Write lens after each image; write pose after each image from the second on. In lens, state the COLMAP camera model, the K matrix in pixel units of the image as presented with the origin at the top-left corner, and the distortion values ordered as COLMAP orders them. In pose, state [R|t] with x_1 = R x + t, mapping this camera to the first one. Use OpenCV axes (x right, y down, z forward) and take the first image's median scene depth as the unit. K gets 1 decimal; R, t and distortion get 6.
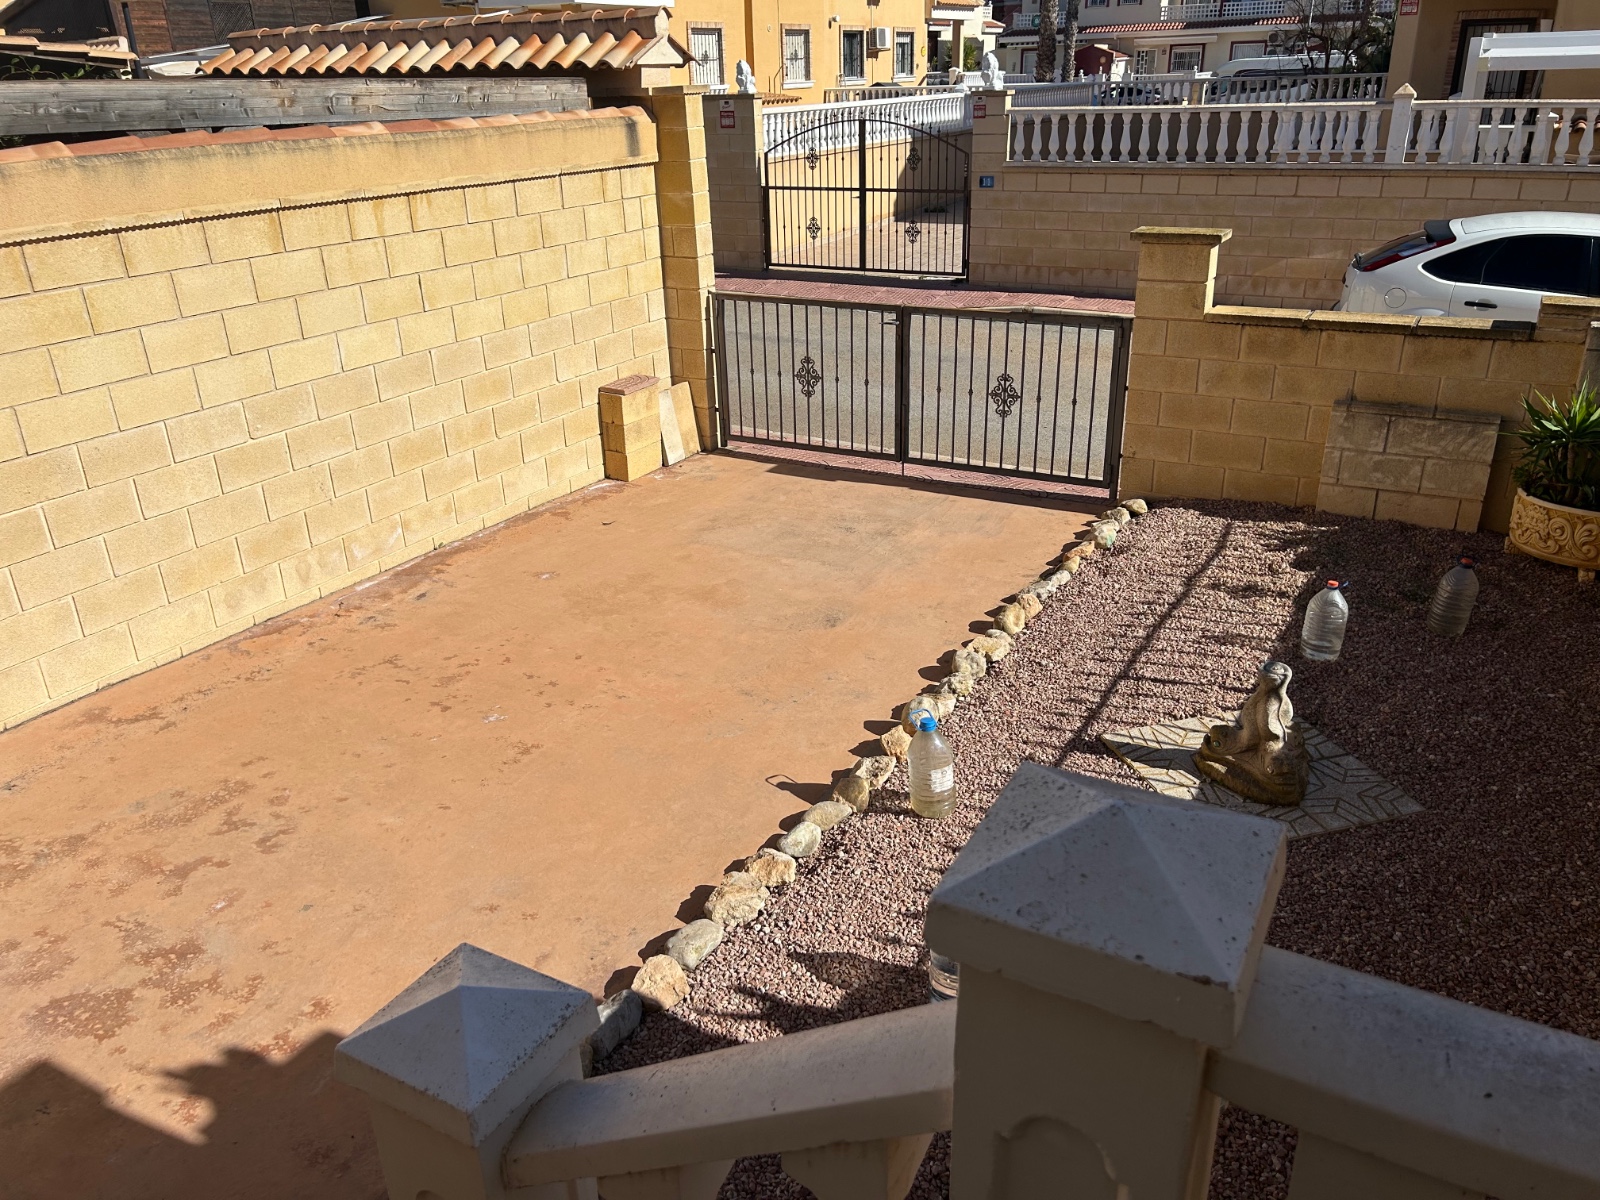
lens RADIAL K [[1206.4, 0, 794.2], [0, 1206.4, 598.0], [0, 0, 1]] dist [0.038834, -0.019460]
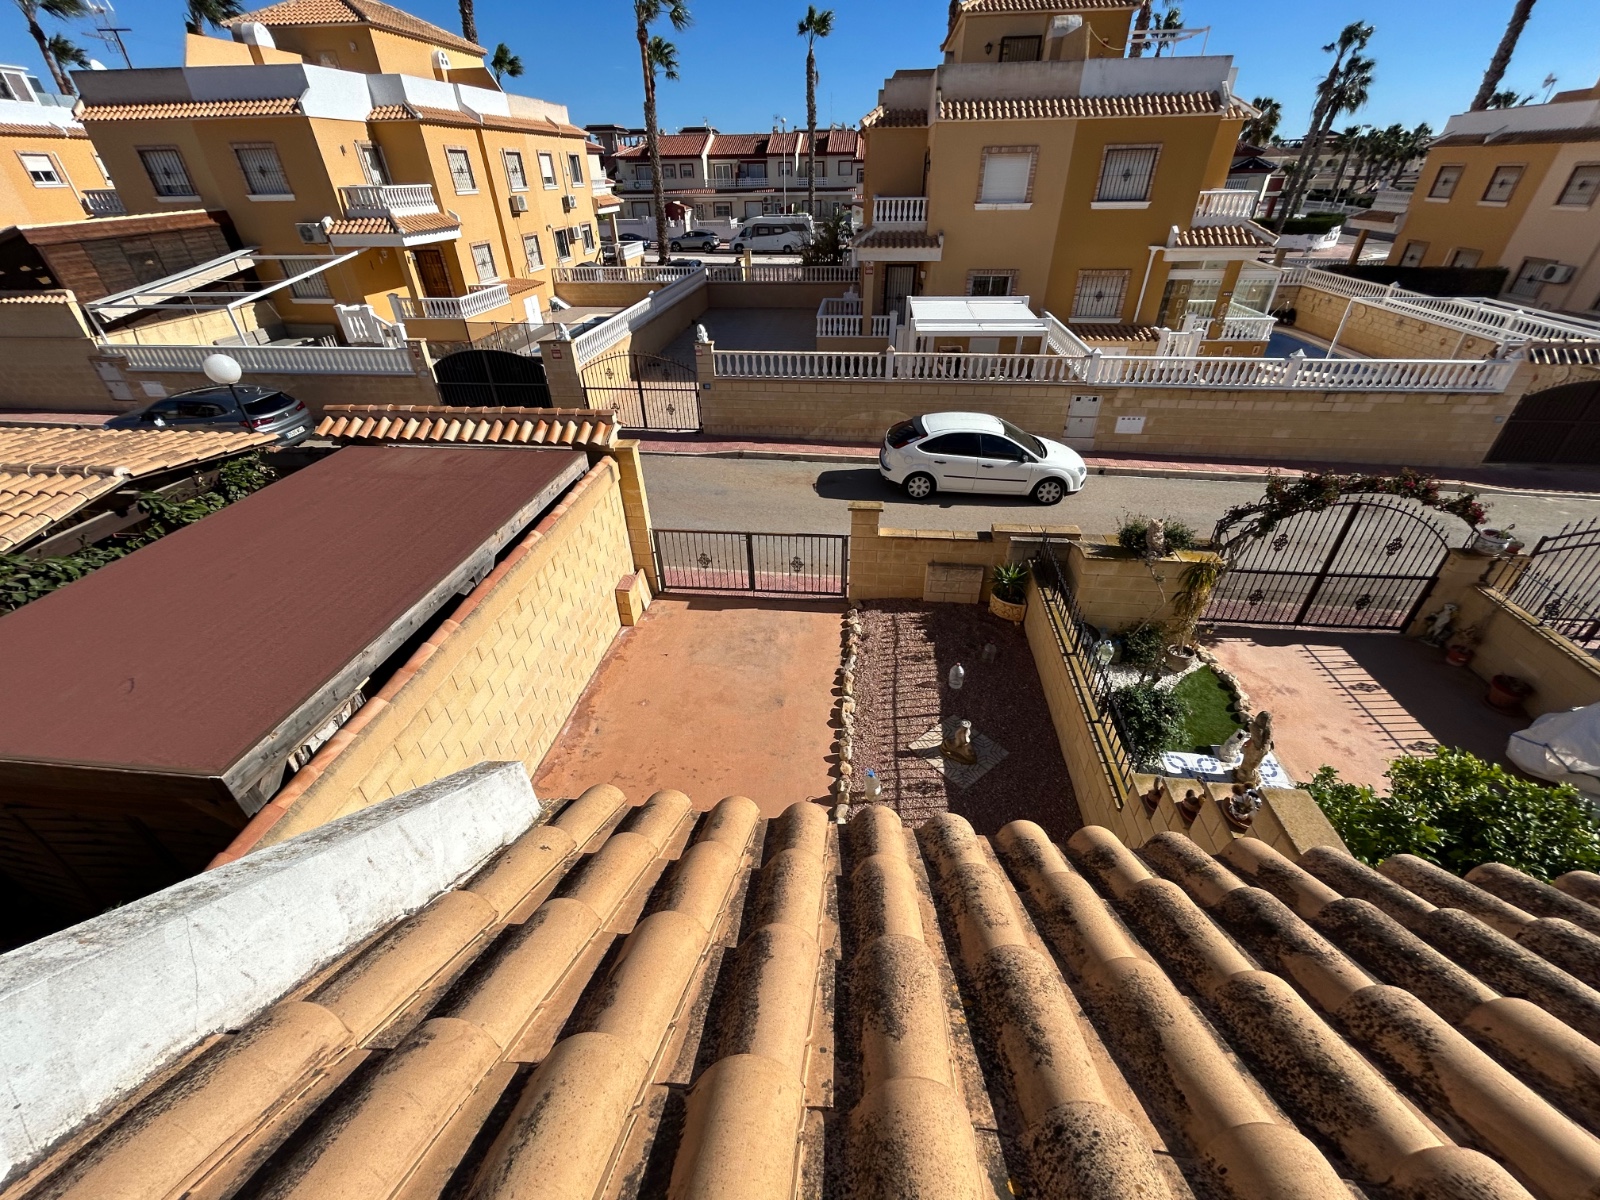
lens RADIAL K [[644.6, 0, 797.9], [0, 644.6, 598.9], [0, 0, 1]] dist [0.001431, -0.001048]
pose [[0.916447, -0.210590, 0.340260, -0.302260], [0.150796, 0.969381, 0.193809, -0.389094], [-0.370656, -0.126306, 0.920142, -0.196379]]
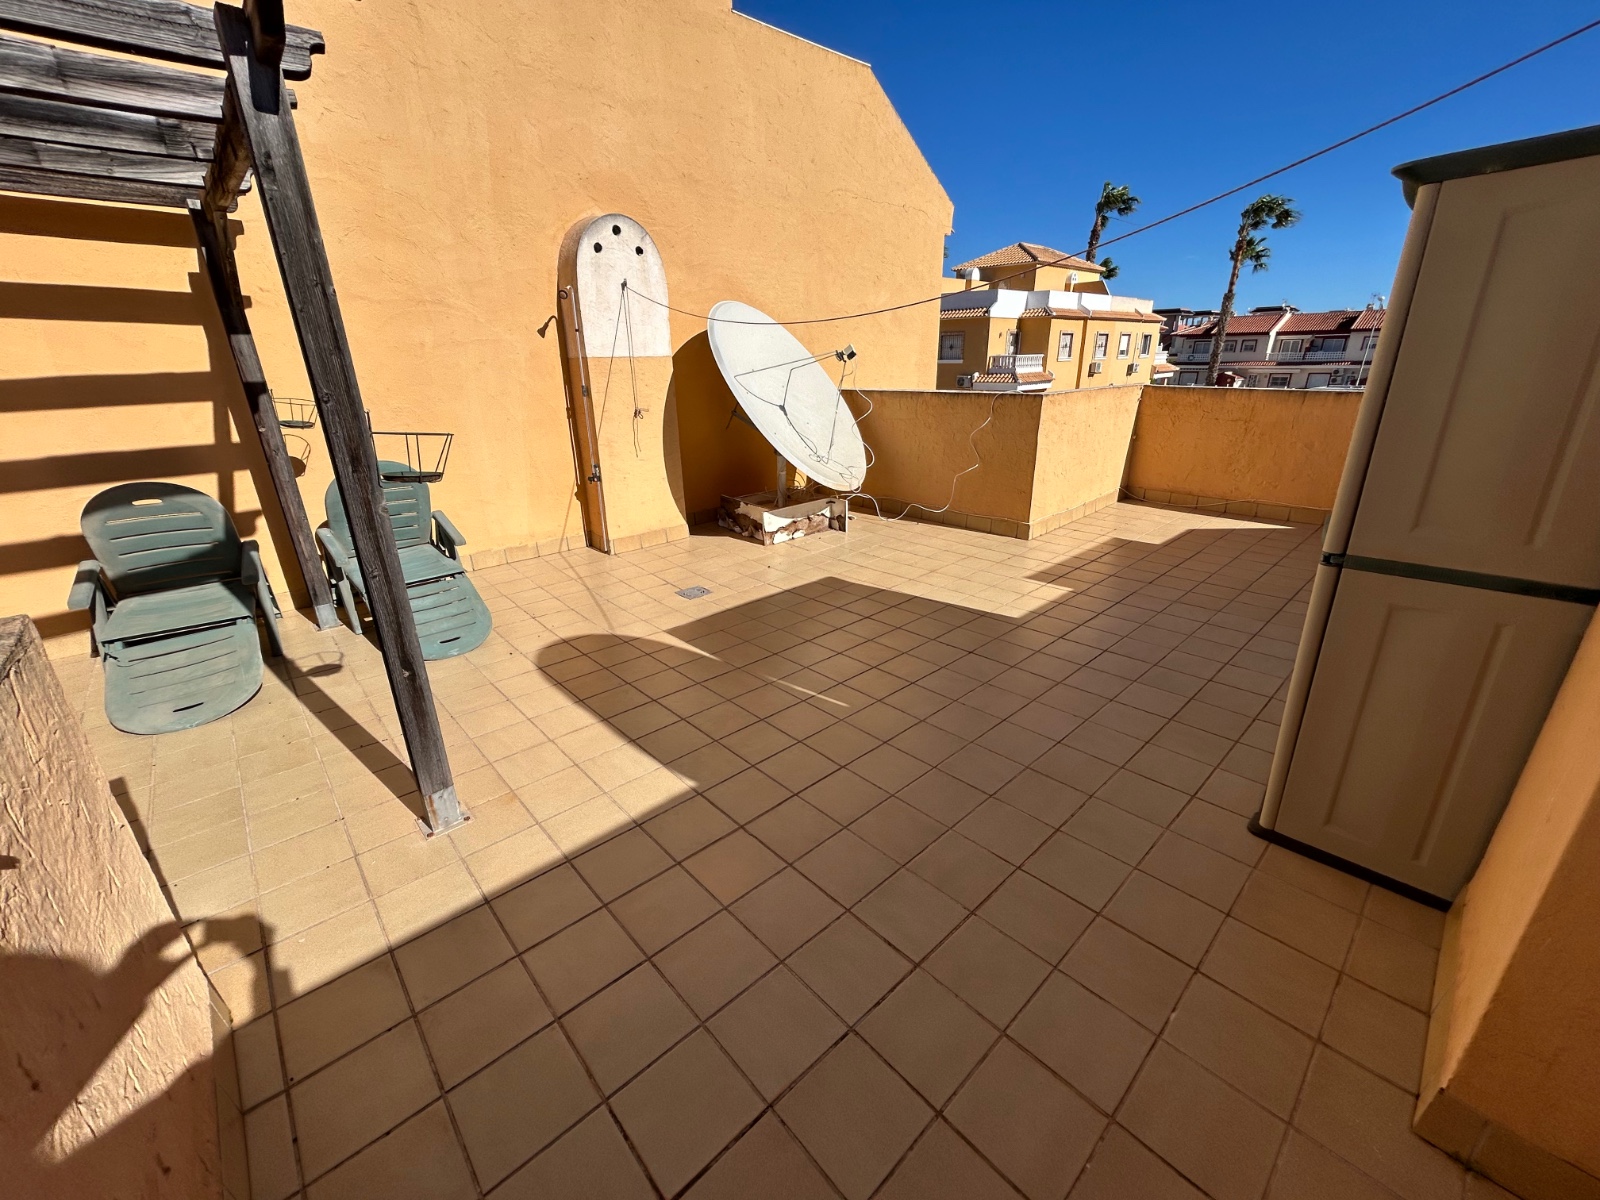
lens RADIAL K [[644.6, 0, 800.0], [0, 644.6, 599.4], [0, 0, 1]] dist [0.001431, -0.001048]
pose [[0.954115, 0.115915, -0.276095, -0.639004], [-0.127427, 0.991556, -0.024064, 0.078813], [0.270974, 0.058142, 0.960829, -1.228804]]
